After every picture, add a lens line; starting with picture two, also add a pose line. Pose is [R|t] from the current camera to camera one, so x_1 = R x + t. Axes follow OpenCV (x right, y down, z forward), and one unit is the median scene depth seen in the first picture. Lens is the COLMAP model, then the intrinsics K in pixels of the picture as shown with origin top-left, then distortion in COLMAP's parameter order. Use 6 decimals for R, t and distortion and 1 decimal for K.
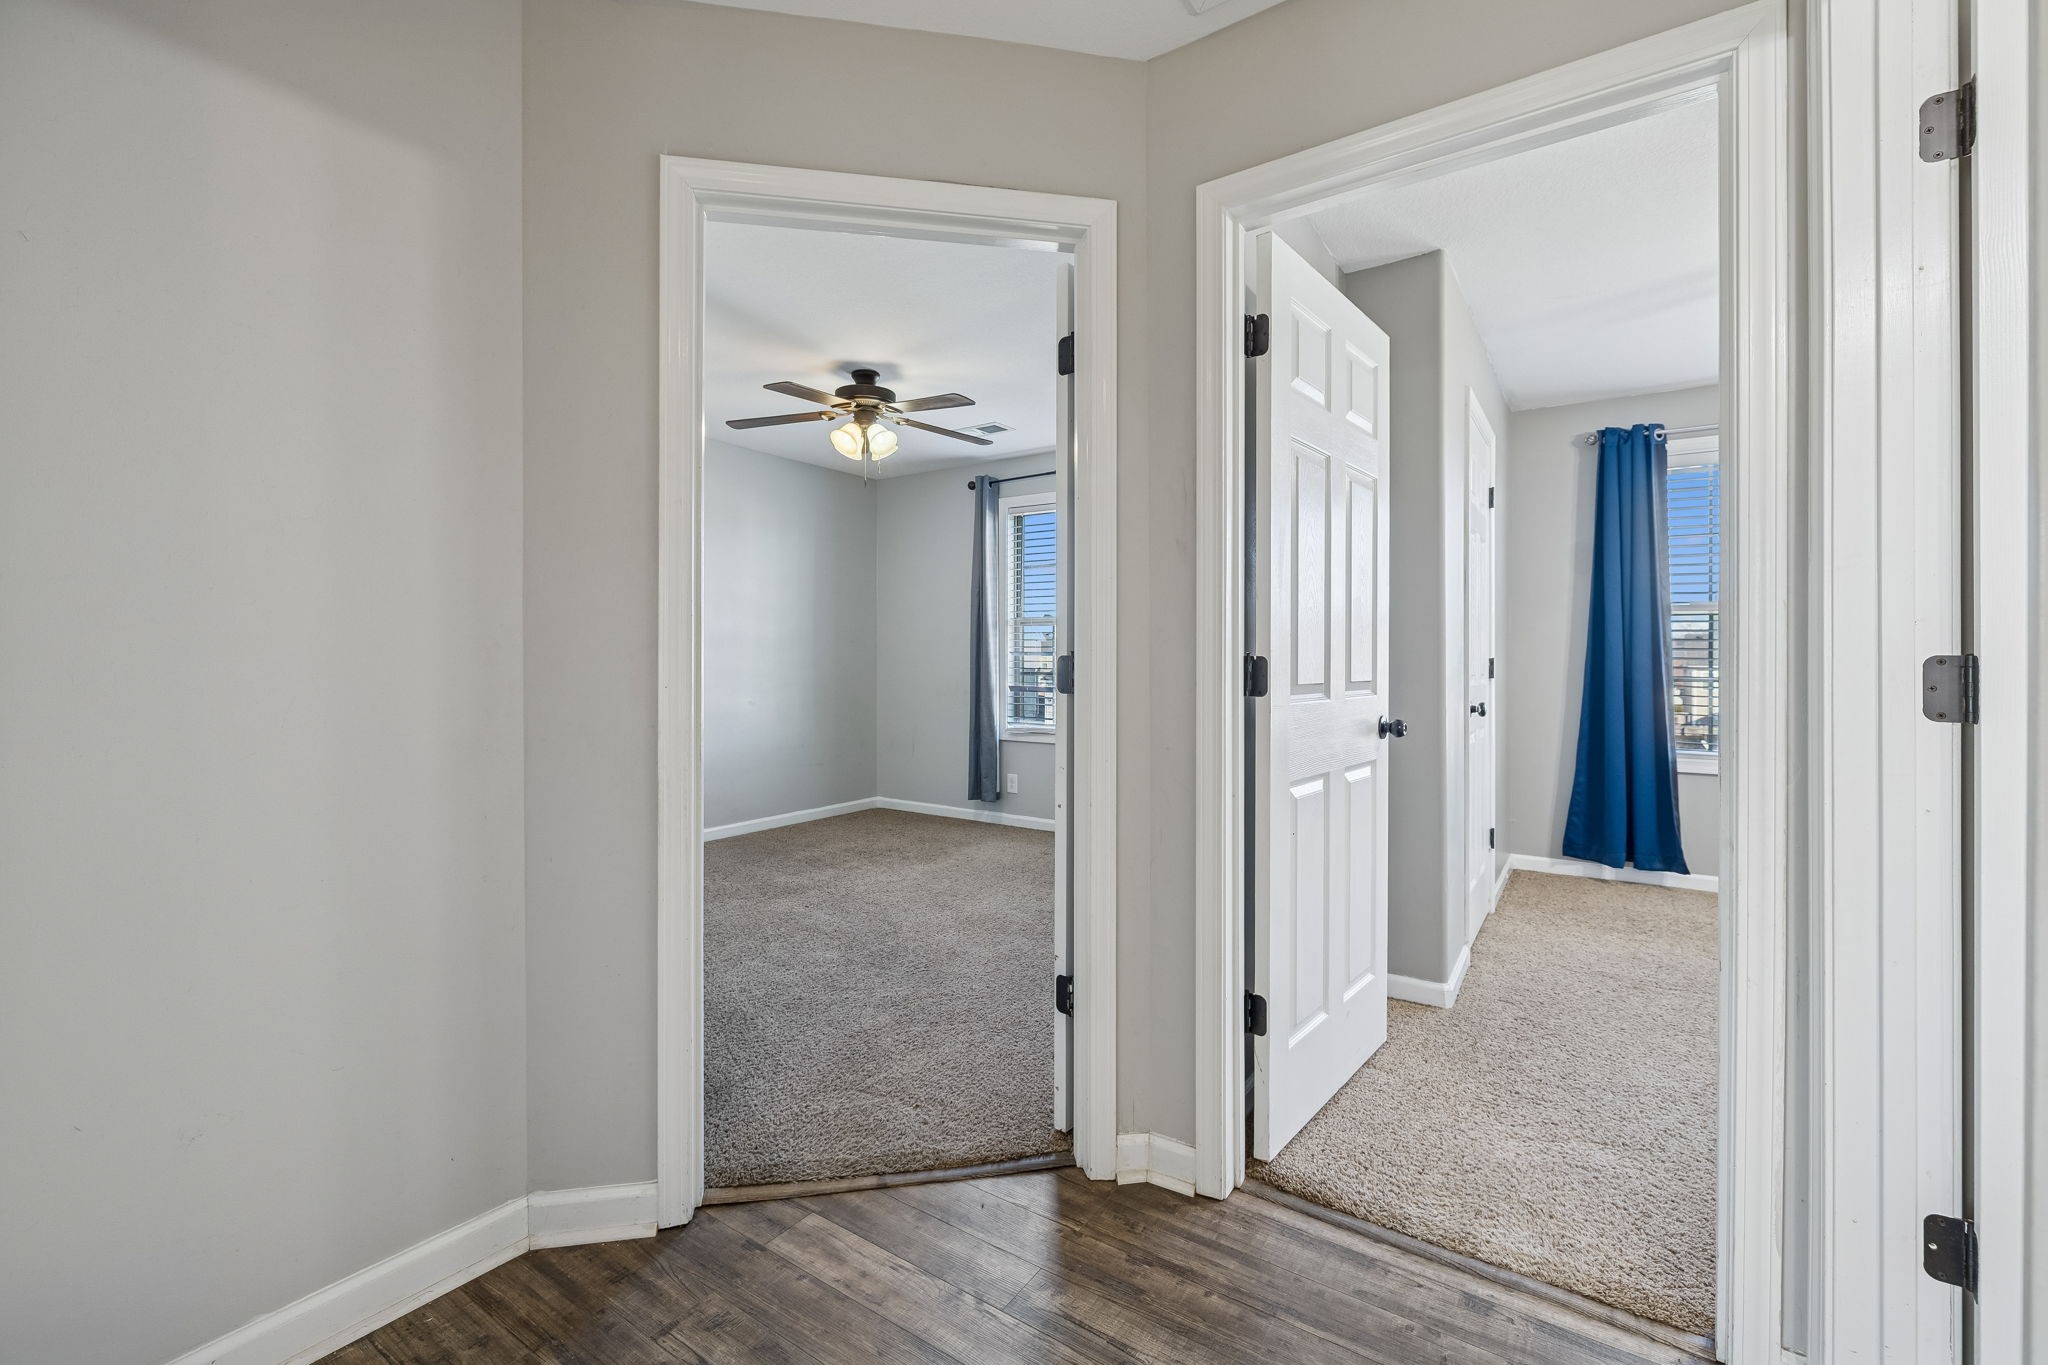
lens RADIAL K [[857.4, 0, 1017.0], [0, 857.4, 662.7], [0, 0, 1]] dist [-0.001483, -0.000338]
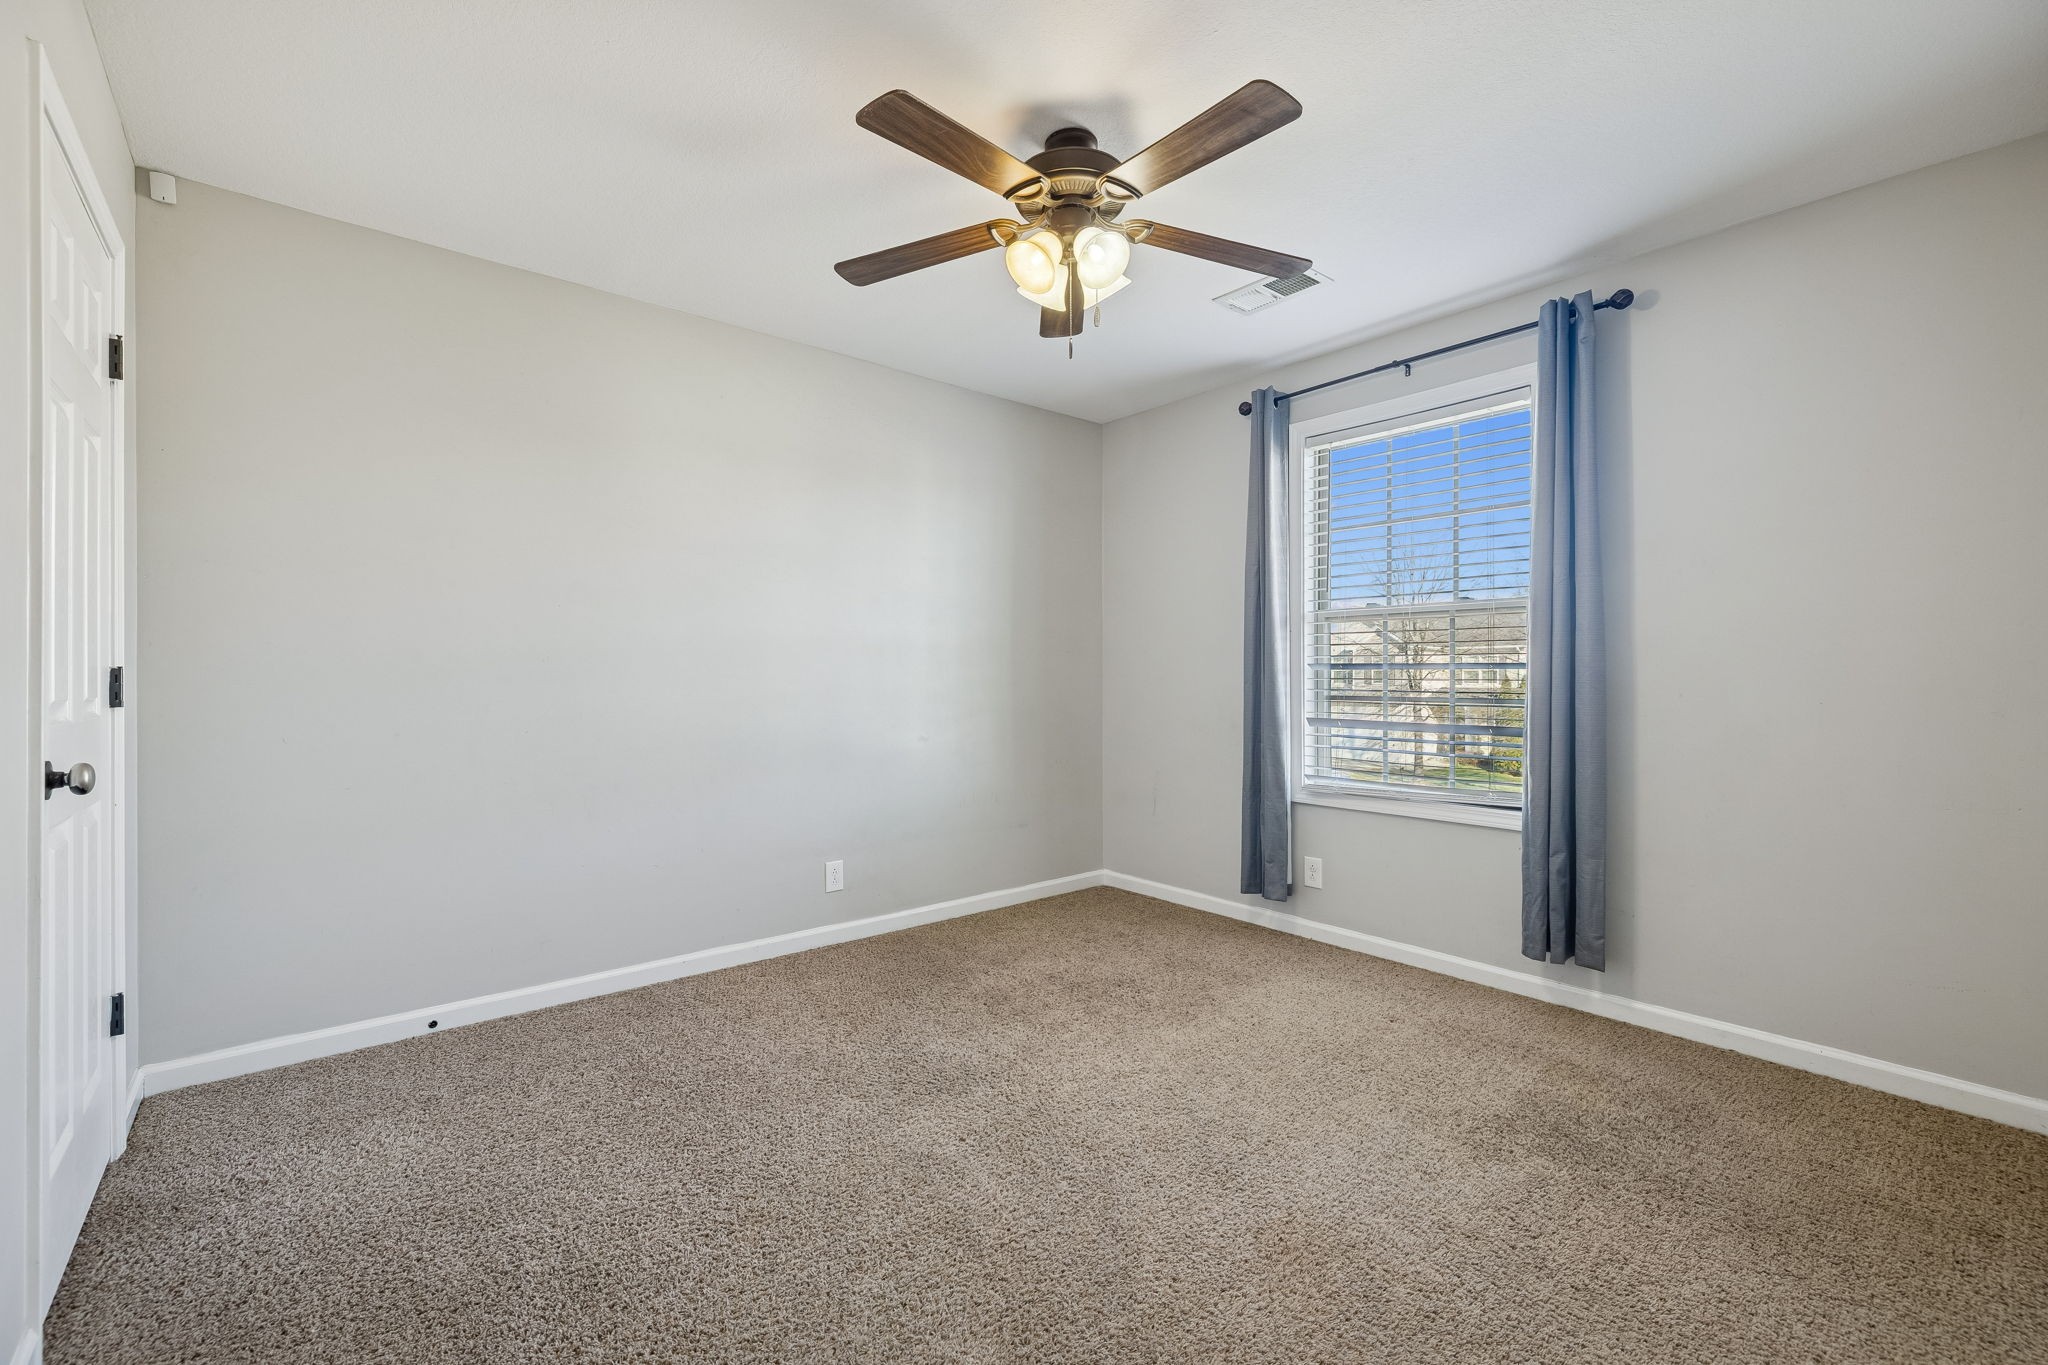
lens RADIAL K [[857.4, 0, 1015.1], [0, 857.4, 676.2], [0, 0, 1]] dist [-0.001483, -0.000338]
pose [[0.962689, -0.001270, -0.270607, -0.048149], [0.000320, 0.999994, -0.003556, -0.001441], [0.270609, 0.003337, 0.962683, 0.348096]]
